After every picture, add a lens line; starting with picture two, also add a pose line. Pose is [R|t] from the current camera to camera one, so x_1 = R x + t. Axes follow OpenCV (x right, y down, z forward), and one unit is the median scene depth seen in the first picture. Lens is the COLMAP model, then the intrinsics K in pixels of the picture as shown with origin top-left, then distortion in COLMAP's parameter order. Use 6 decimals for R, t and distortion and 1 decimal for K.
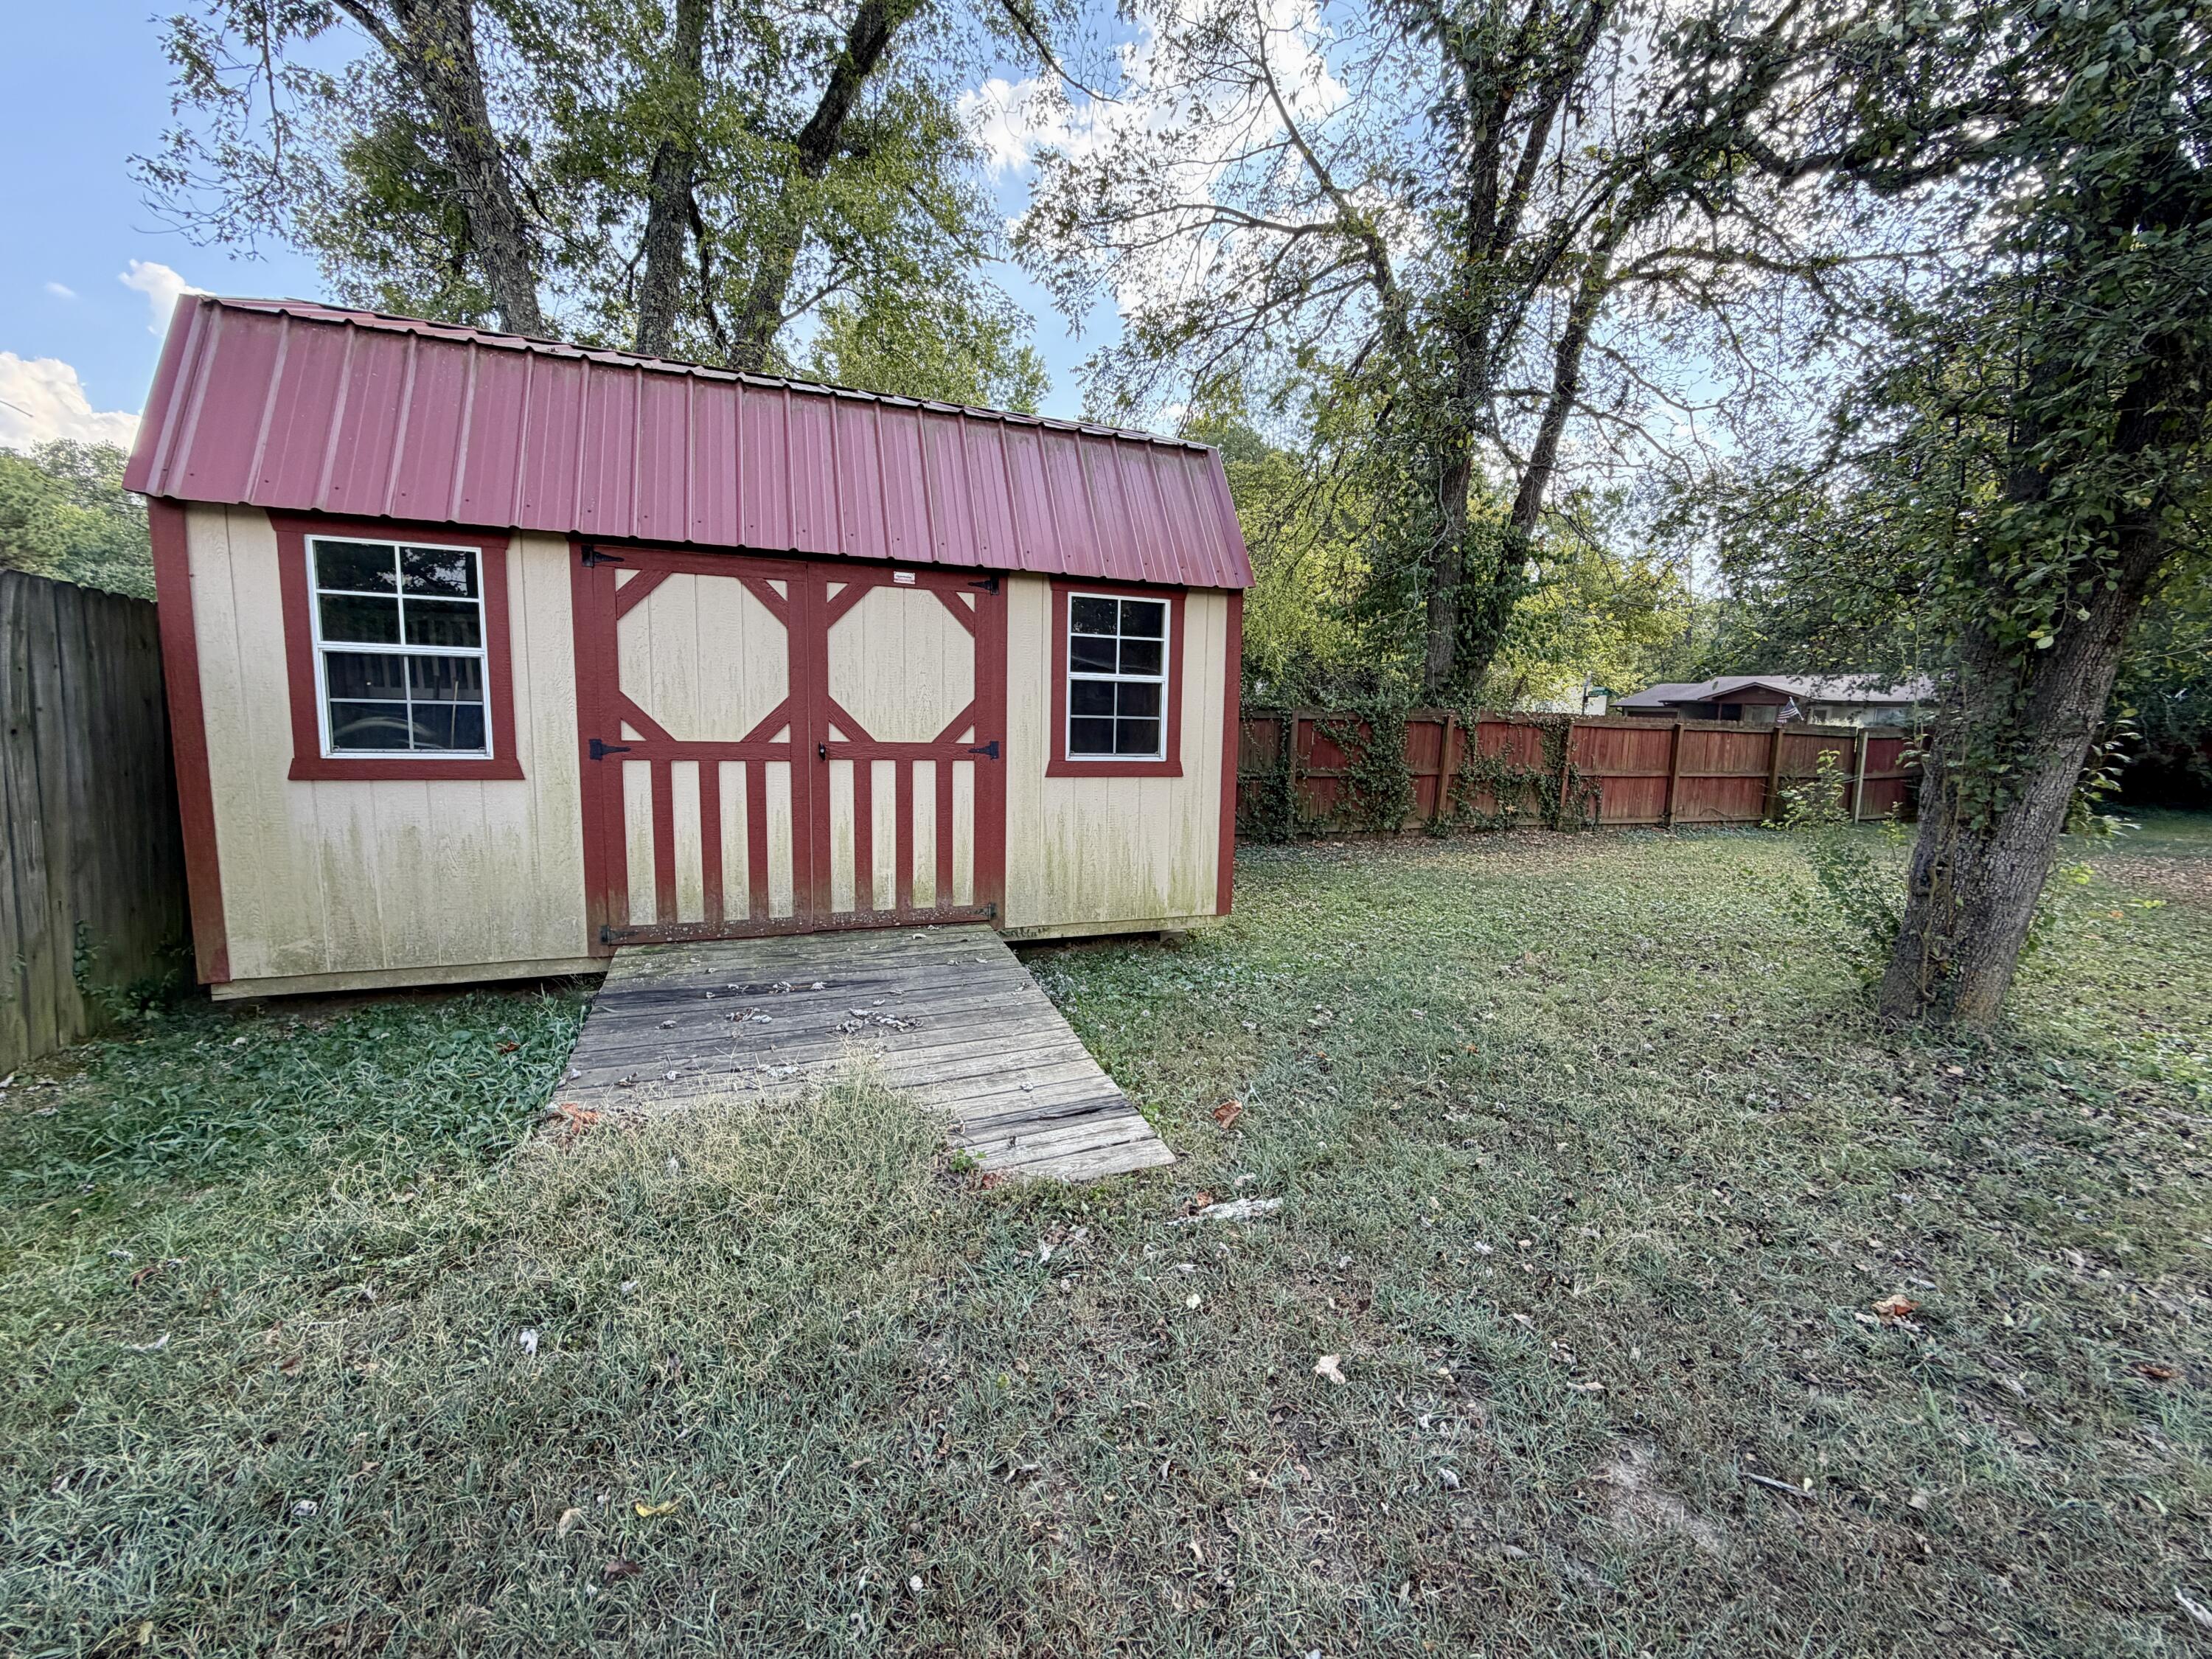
lens RADIAL K [[888.4, 0, 1101.9], [0, 888.4, 821.5], [0, 0, 1]] dist [-0.001414, 0.000298]
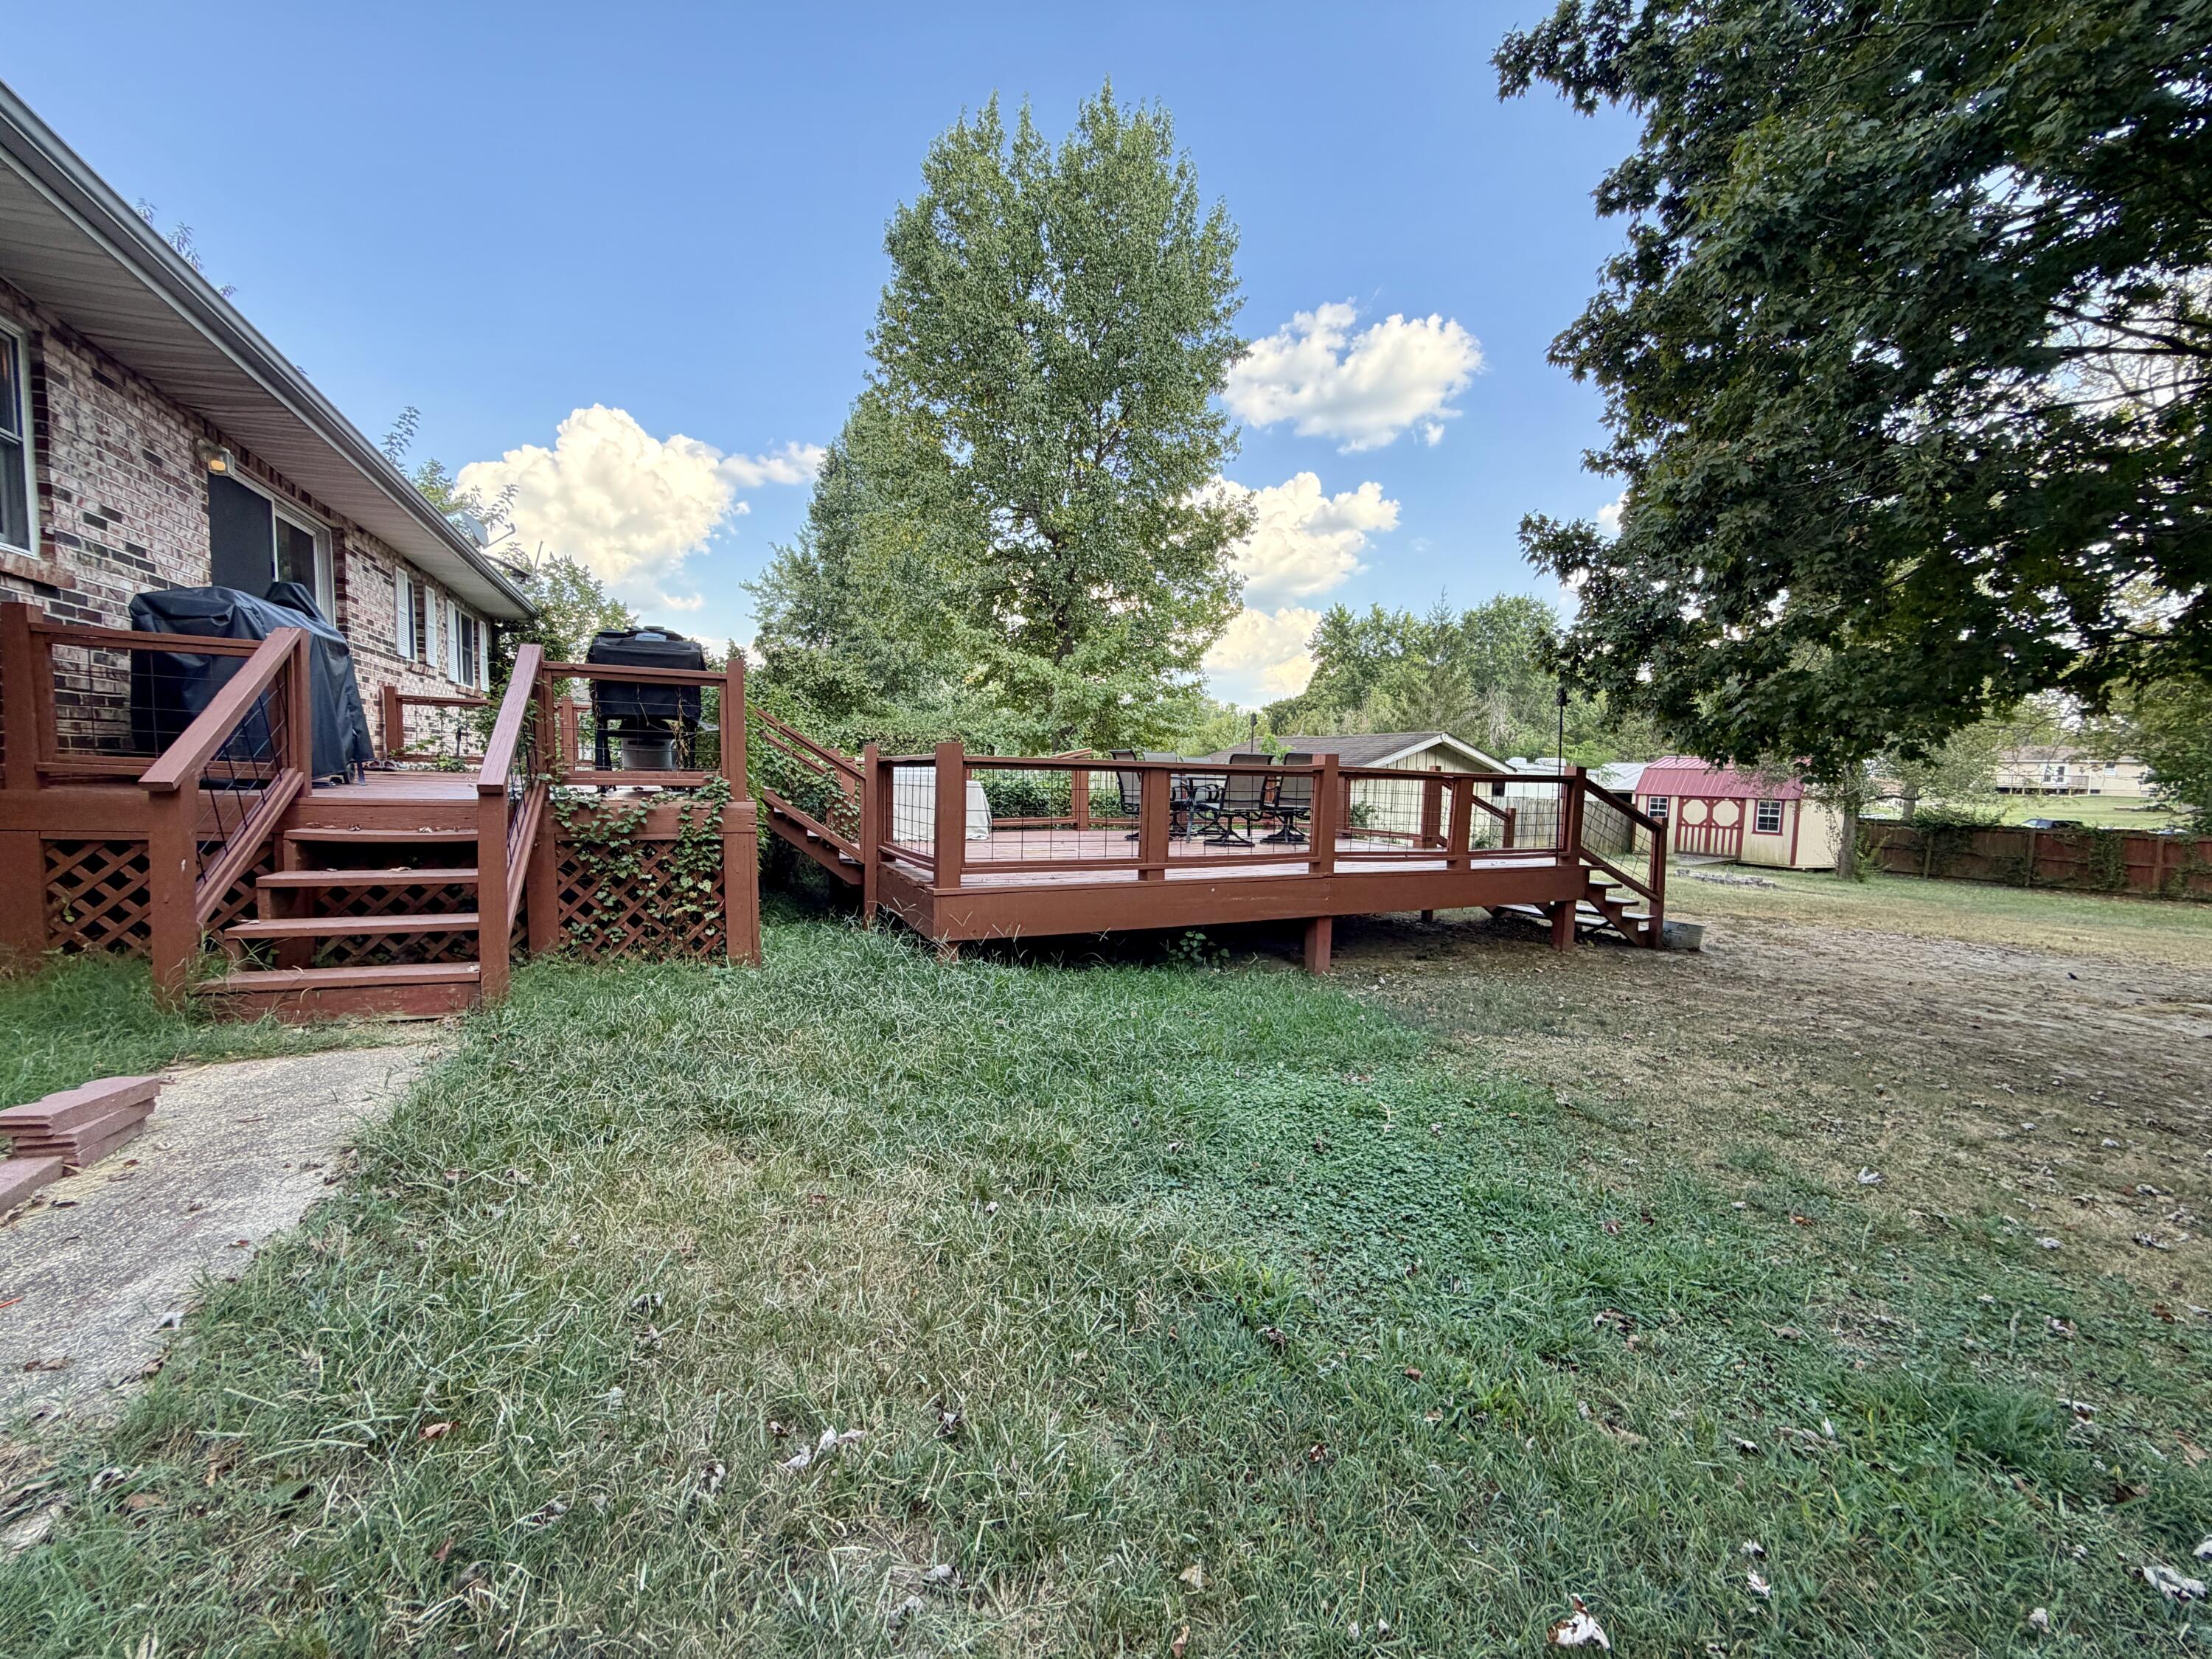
lens RADIAL K [[888.4, 0, 1097.5], [0, 888.4, 828.8], [0, 0, 1]] dist [-0.001414, 0.000298]
pose [[0.049126, 0.052861, -0.997393, 5.678232], [-0.134041, 0.989914, 0.045863, 0.230220], [0.989757, 0.131439, 0.055716, -3.620860]]
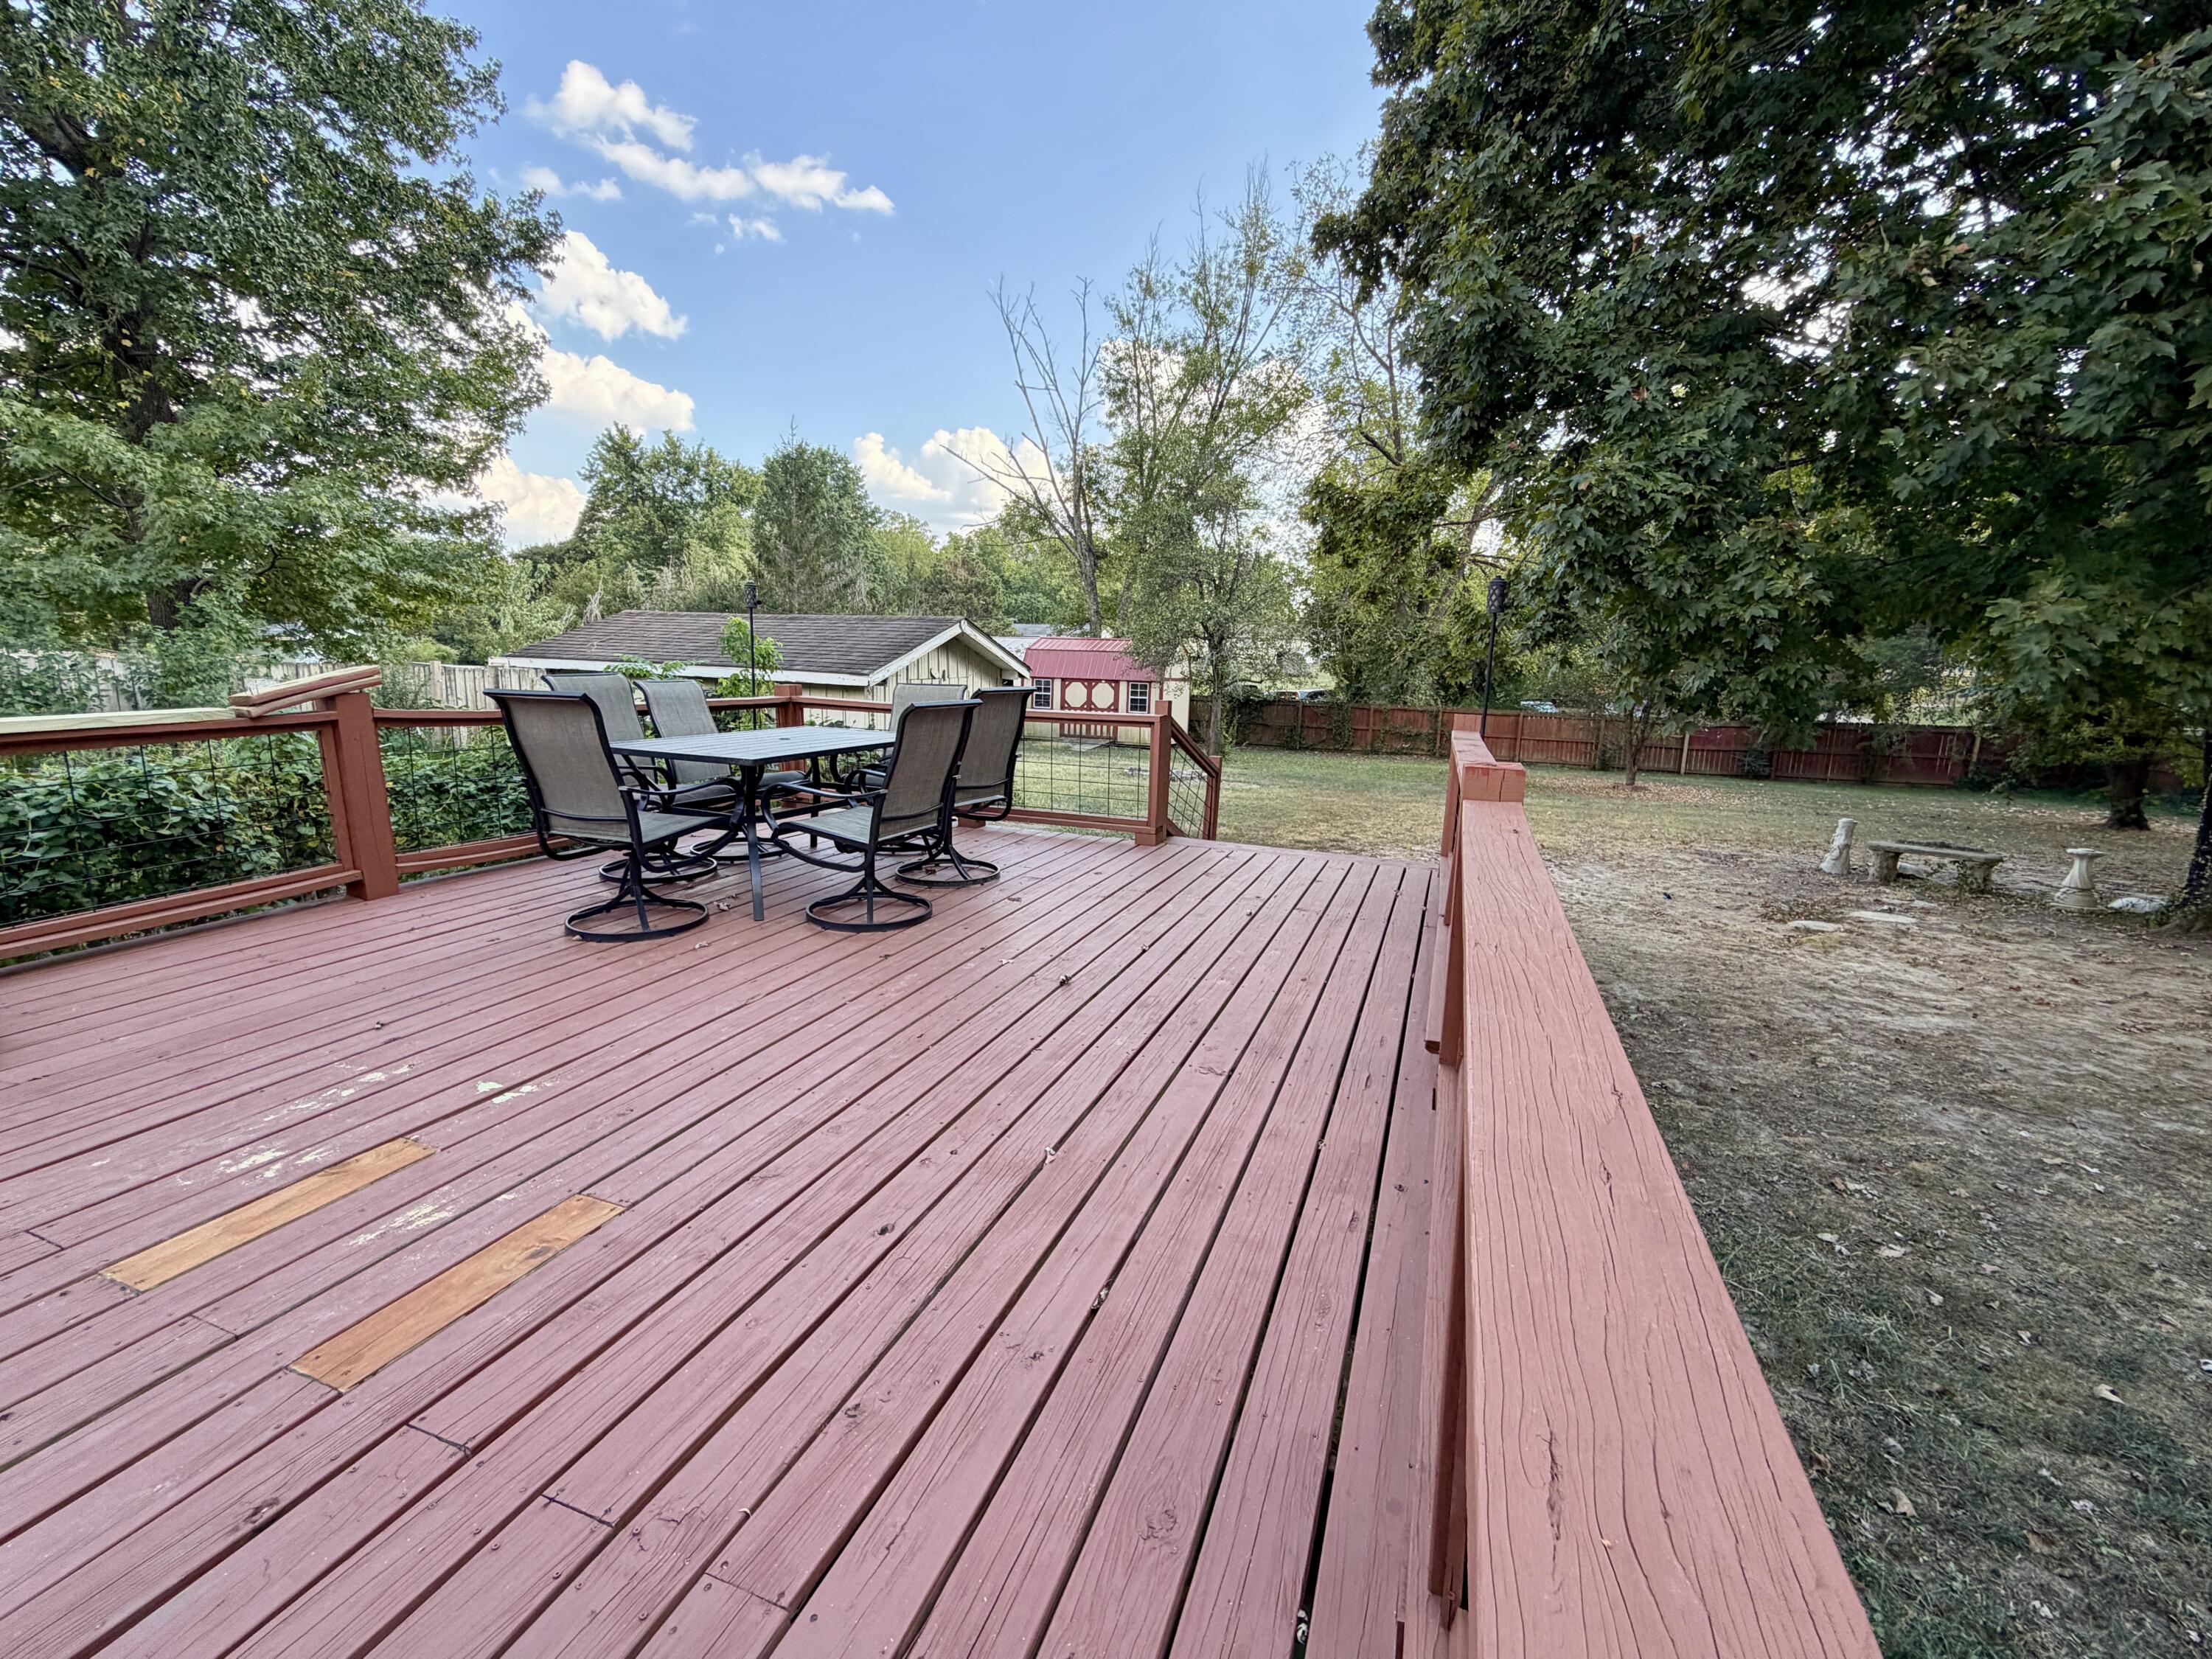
lens RADIAL K [[929.7, 0, 1111.1], [0, 929.7, 830.8], [0, 0, 1]] dist [-0.000844, -0.000997]
pose [[0.719556, 0.134196, -0.681345, 4.387721], [-0.093370, 0.990937, 0.096567, 0.129744], [0.688129, -0.005869, 0.725565, -3.698507]]
